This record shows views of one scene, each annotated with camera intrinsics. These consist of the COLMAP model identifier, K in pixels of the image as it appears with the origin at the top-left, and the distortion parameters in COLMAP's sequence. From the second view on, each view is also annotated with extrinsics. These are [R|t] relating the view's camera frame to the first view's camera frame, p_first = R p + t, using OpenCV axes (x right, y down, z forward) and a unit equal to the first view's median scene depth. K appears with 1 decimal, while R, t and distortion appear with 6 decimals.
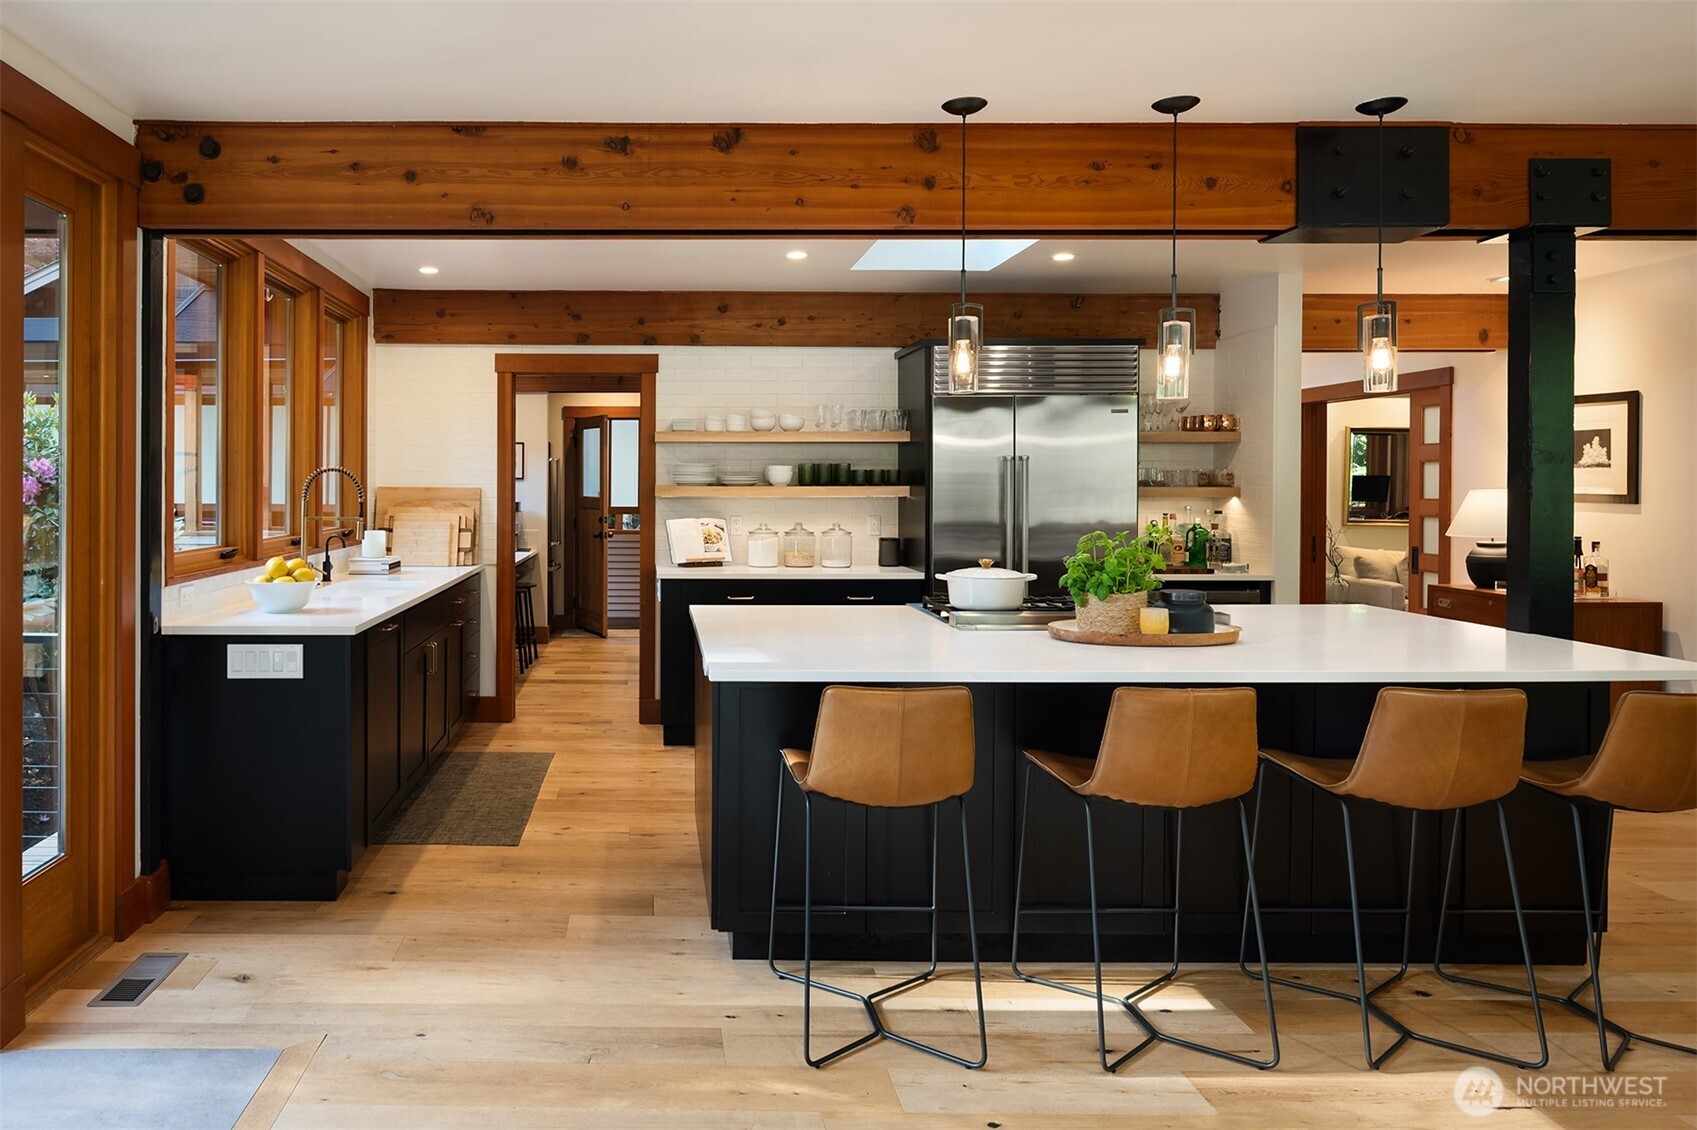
lens RADIAL K [[1033.2, 0, 847.8], [0, 1033.2, 491.4], [0, 0, 1]] dist [-0.009893, -0.002092]
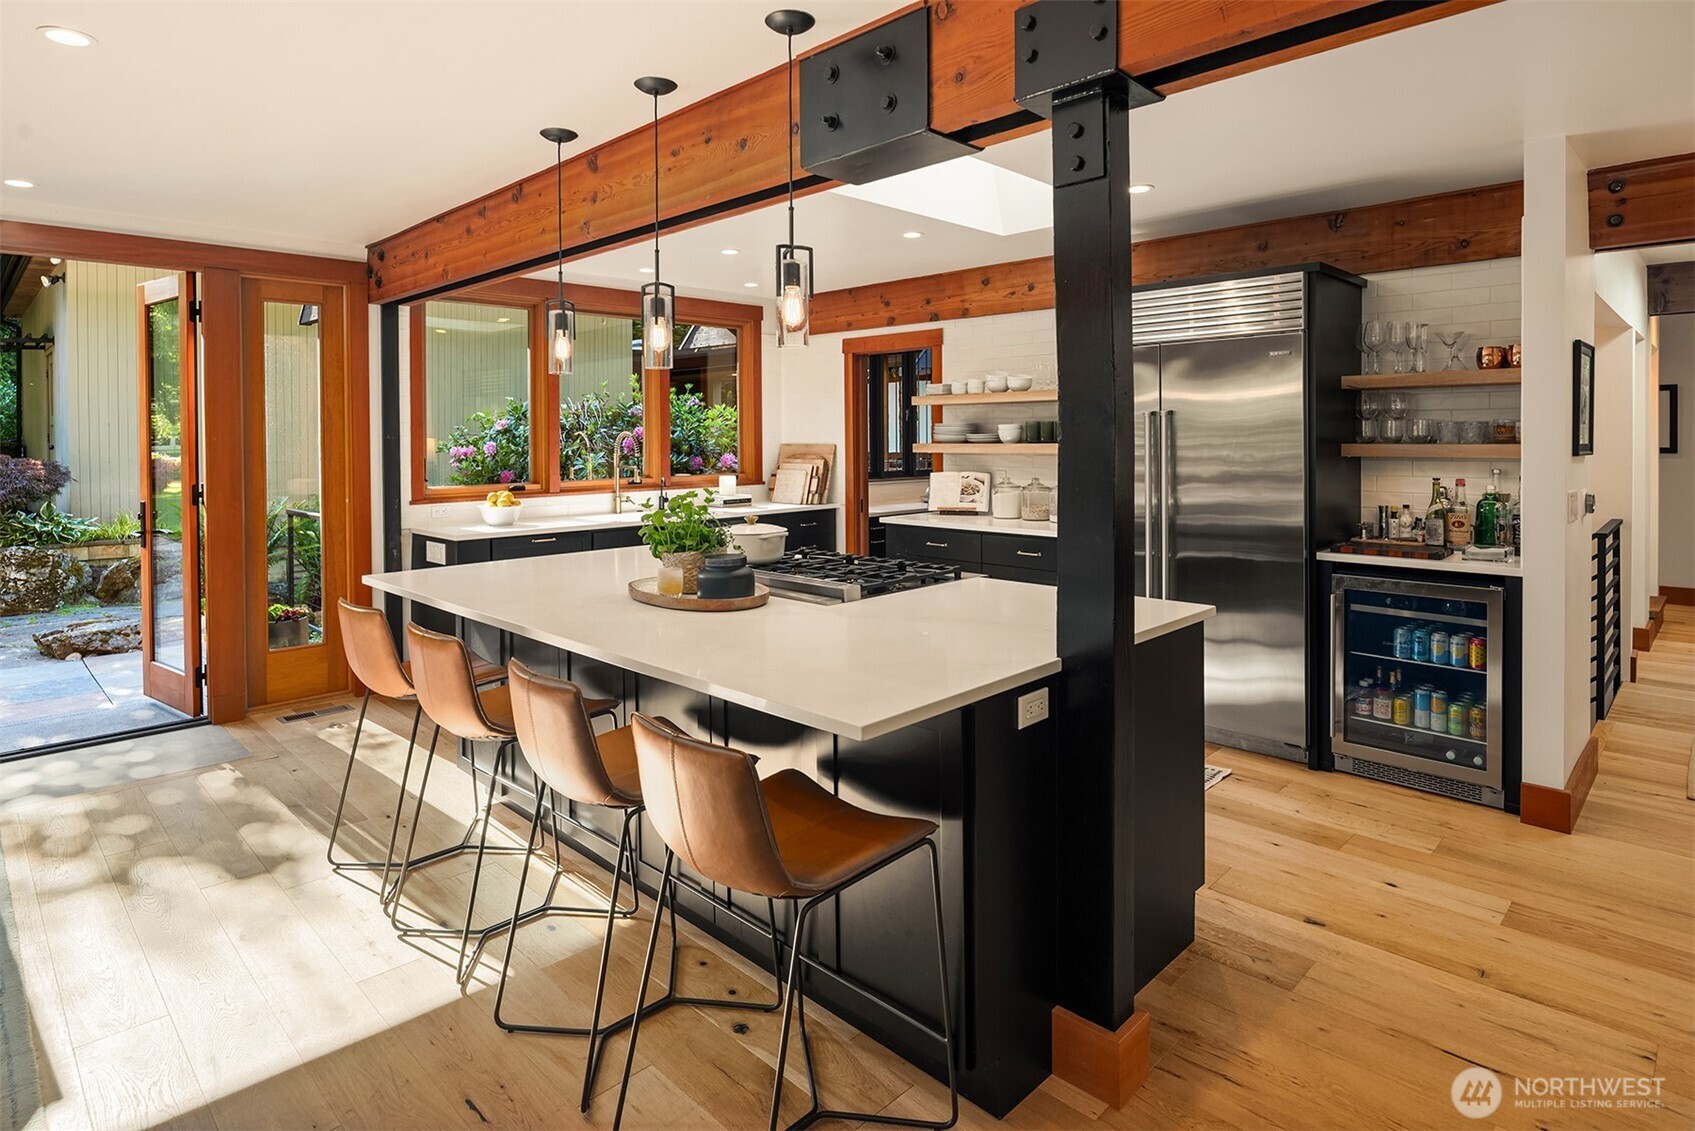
lens RADIAL K [[918.2, 0, 845.4], [0, 918.2, 448.6], [0, 0, 1]] dist [0.000973, -0.000187]
pose [[0.713674, 0.002987, -0.700471, 0.467032], [0.002569, 0.999973, 0.006882, -0.006497], [0.700473, -0.006711, 0.713647, 0.198653]]
